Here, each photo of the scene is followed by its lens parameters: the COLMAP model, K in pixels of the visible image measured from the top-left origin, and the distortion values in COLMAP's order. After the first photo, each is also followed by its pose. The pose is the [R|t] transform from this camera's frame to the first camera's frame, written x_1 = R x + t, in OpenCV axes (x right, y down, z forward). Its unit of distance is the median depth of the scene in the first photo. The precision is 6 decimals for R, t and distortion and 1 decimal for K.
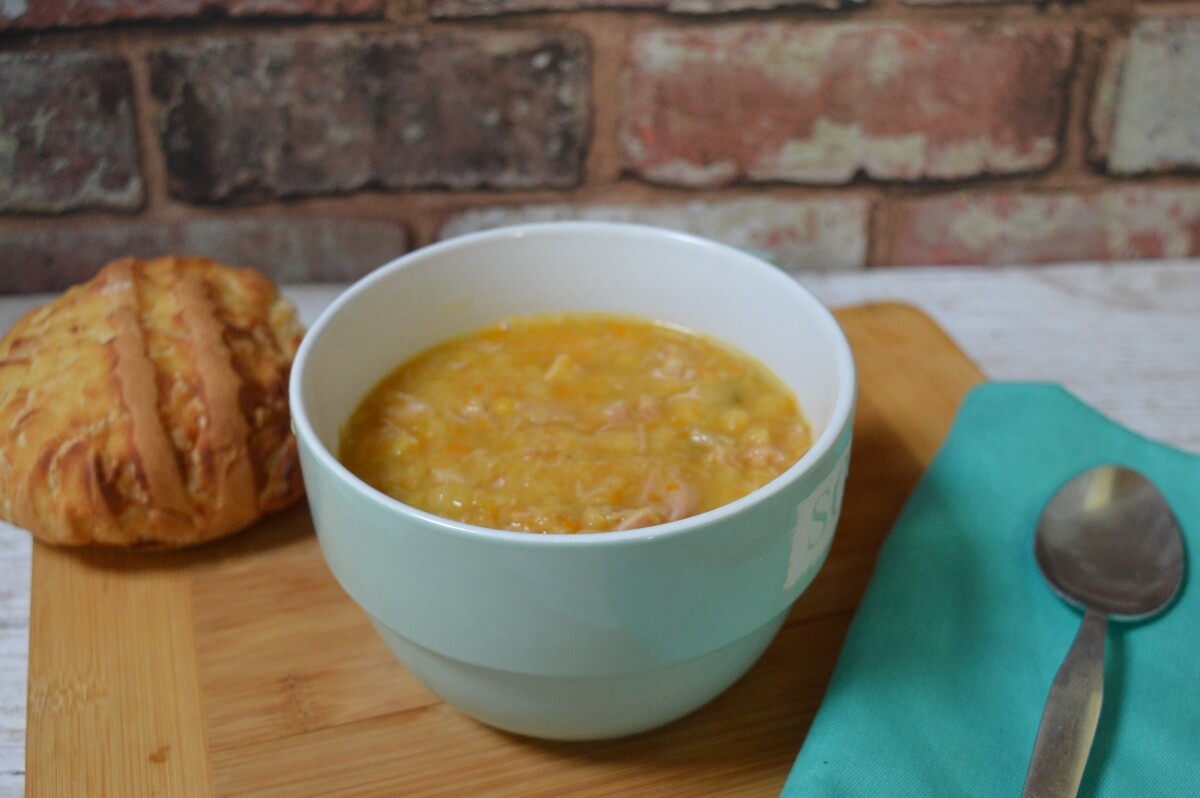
lens RADIAL K [[1437.5, 0, 600.0], [0, 1437.5, 399.0], [0, 0, 1]] dist [-0.057862, -0.027892]
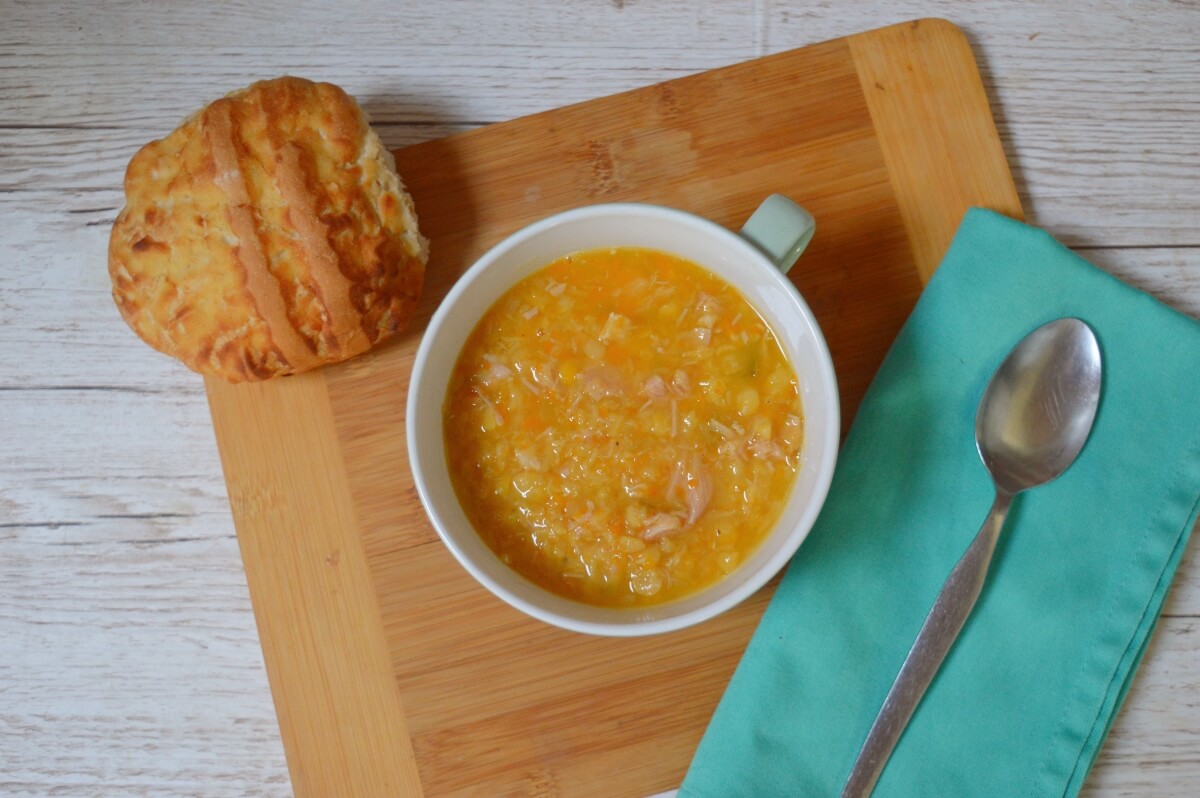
lens RADIAL K [[1437.5, 0, 600.0], [0, 1437.5, 399.0], [0, 0, 1]] dist [-0.057862, -0.027892]
pose [[0.998982, 0.040280, -0.020308, -0.011622], [-0.013123, 0.690221, 0.723480, -0.882221], [0.043159, -0.722477, 0.690046, 0.108514]]
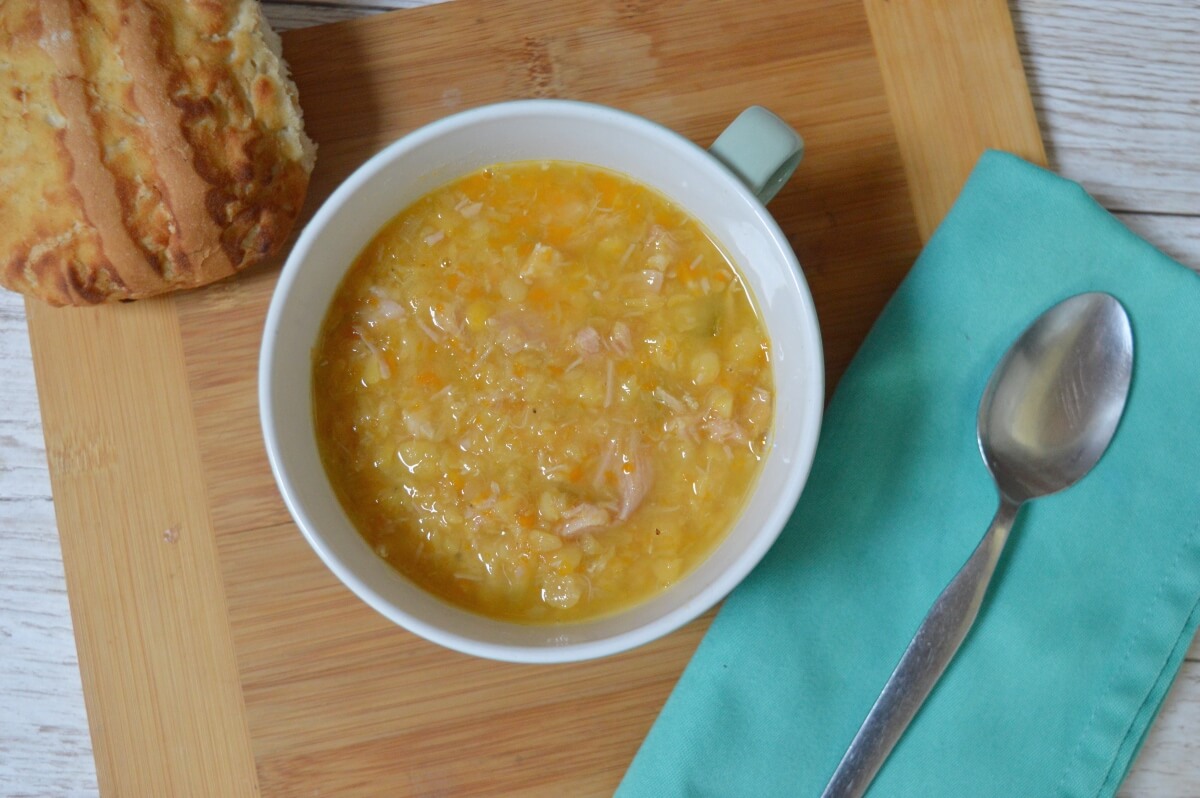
lens RADIAL K [[1437.5, 0, 600.0], [0, 1437.5, 399.0], [0, 0, 1]] dist [-0.057862, -0.027892]
pose [[0.994426, 0.101343, 0.029096, -0.005719], [-0.090178, 0.674497, 0.732749, -0.677322], [0.054634, -0.731289, 0.679876, 0.287477]]
